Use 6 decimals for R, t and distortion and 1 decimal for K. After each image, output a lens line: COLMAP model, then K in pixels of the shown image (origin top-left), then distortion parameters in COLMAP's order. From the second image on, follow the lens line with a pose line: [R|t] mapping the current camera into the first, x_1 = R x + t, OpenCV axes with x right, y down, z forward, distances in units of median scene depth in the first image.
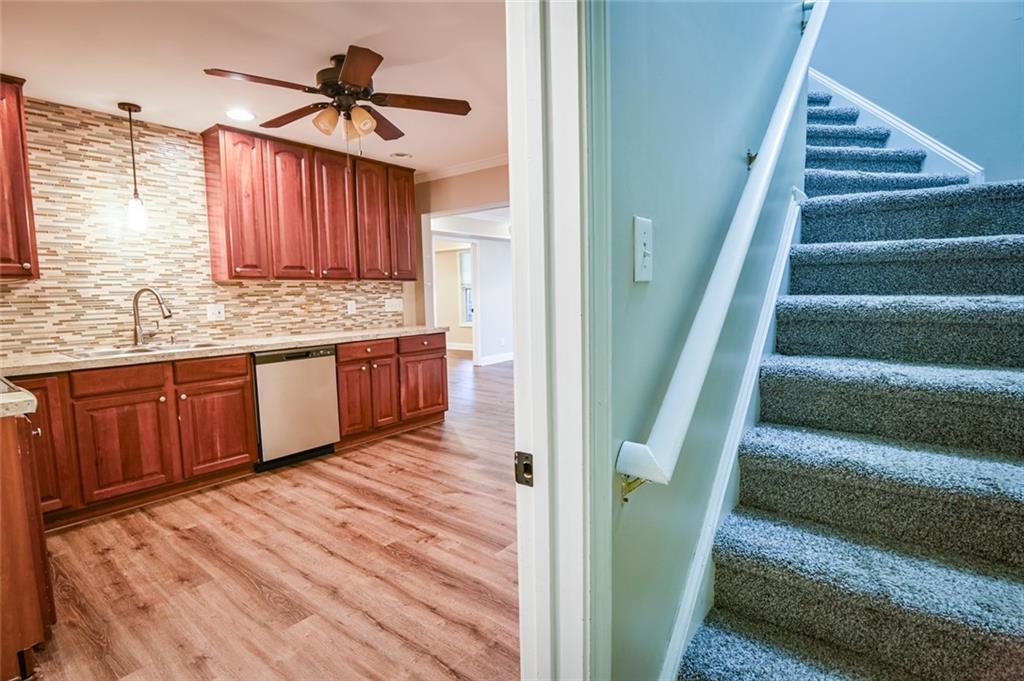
lens RADIAL K [[502.1, 0, 512.1], [0, 502.1, 341.5], [0, 0, 1]] dist [-0.021647, 0.000378]
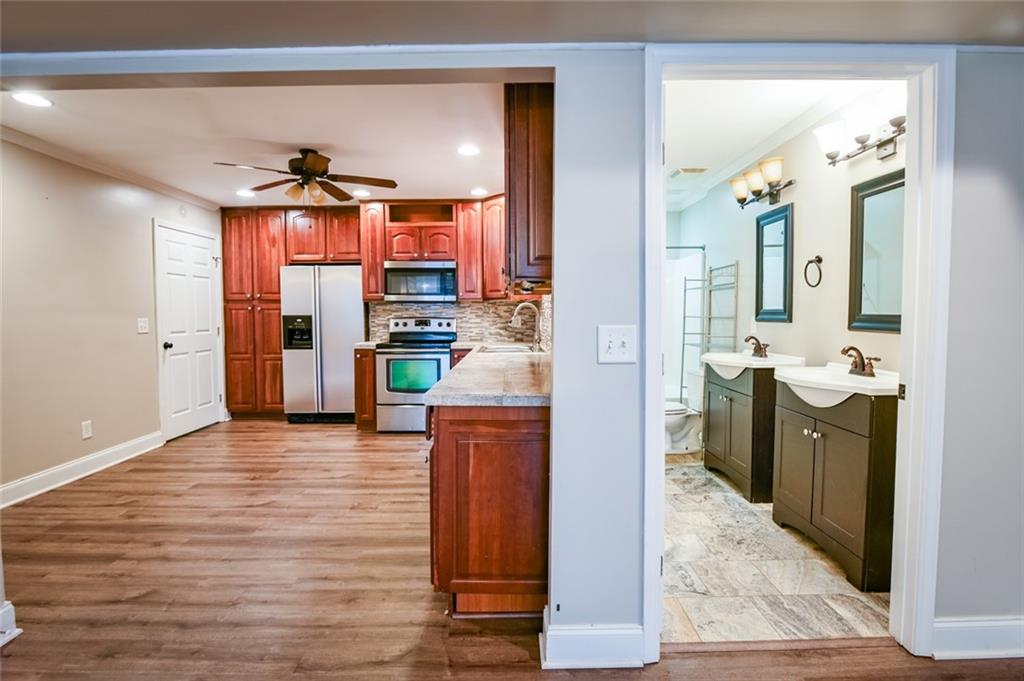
lens RADIAL K [[502.1, 0, 511.8], [0, 502.1, 341.4], [0, 0, 1]] dist [-0.021647, 0.000378]
pose [[-0.782090, 0.056599, -0.620589, 0.108813], [-0.043844, 0.988401, 0.145399, -0.211446], [0.621621, 0.140924, -0.770537, 2.126350]]
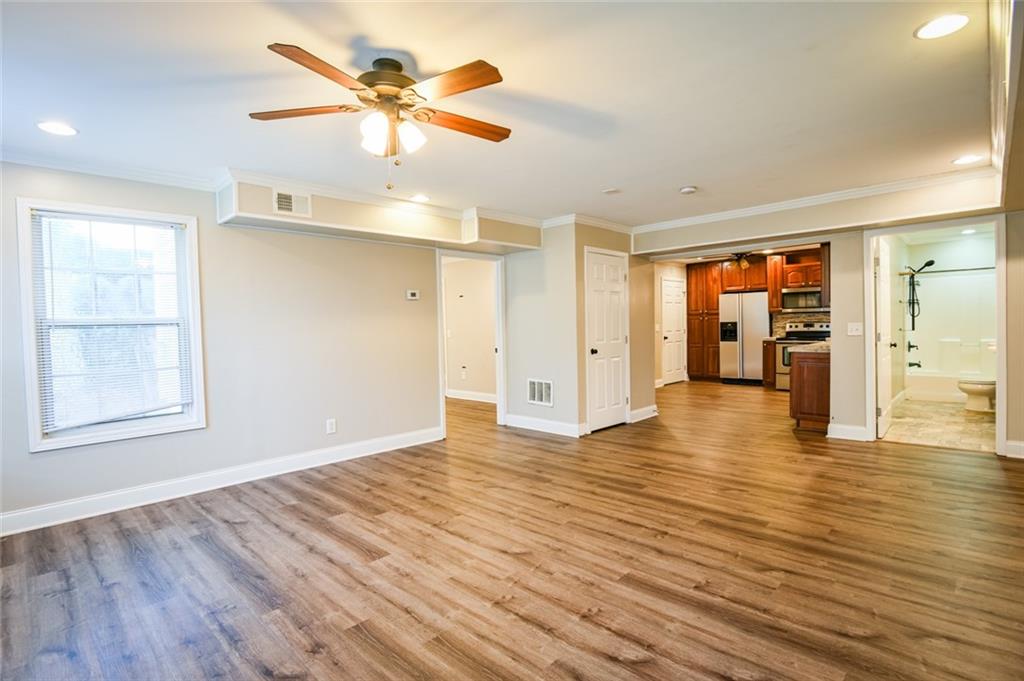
lens RADIAL K [[502.1, 0, 513.5], [0, 502.1, 336.6], [0, 0, 1]] dist [-0.021647, 0.000378]
pose [[-0.994464, 0.039235, 0.097480, 0.634047], [0.050769, 0.991618, 0.118810, -0.360438], [-0.092001, 0.123102, -0.988120, 3.495806]]
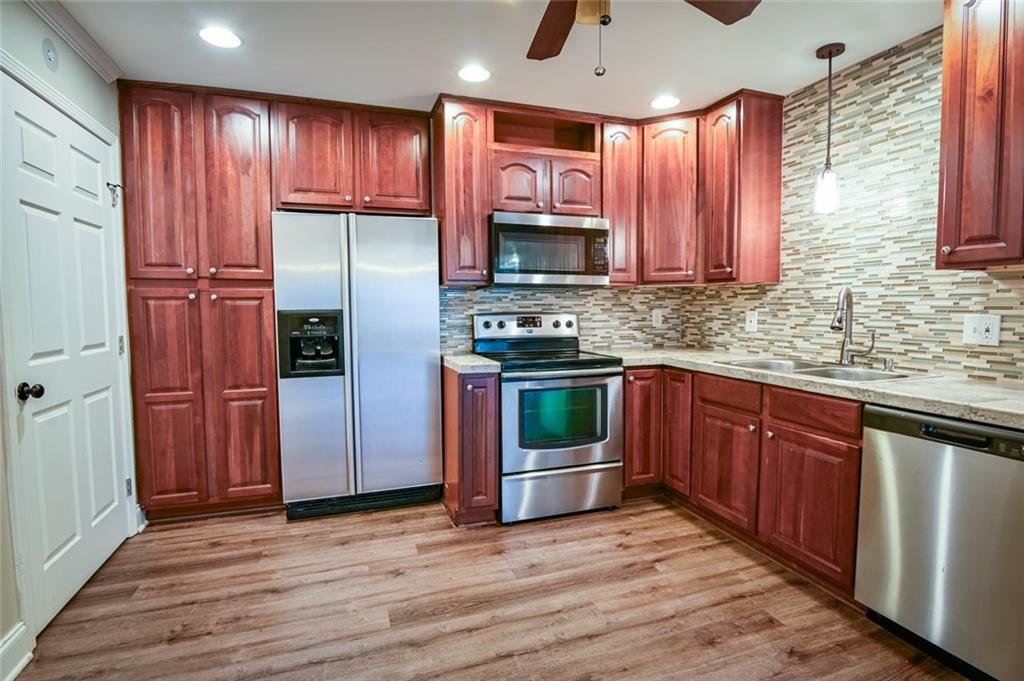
lens RADIAL K [[502.1, 0, 512.2], [0, 502.1, 340.7], [0, 0, 1]] dist [-0.021647, 0.000378]
pose [[-0.536261, 0.079629, -0.840287, 0.164525], [-0.067778, 0.988262, 0.136908, -0.104607], [0.841326, 0.130371, -0.524570, 1.051608]]
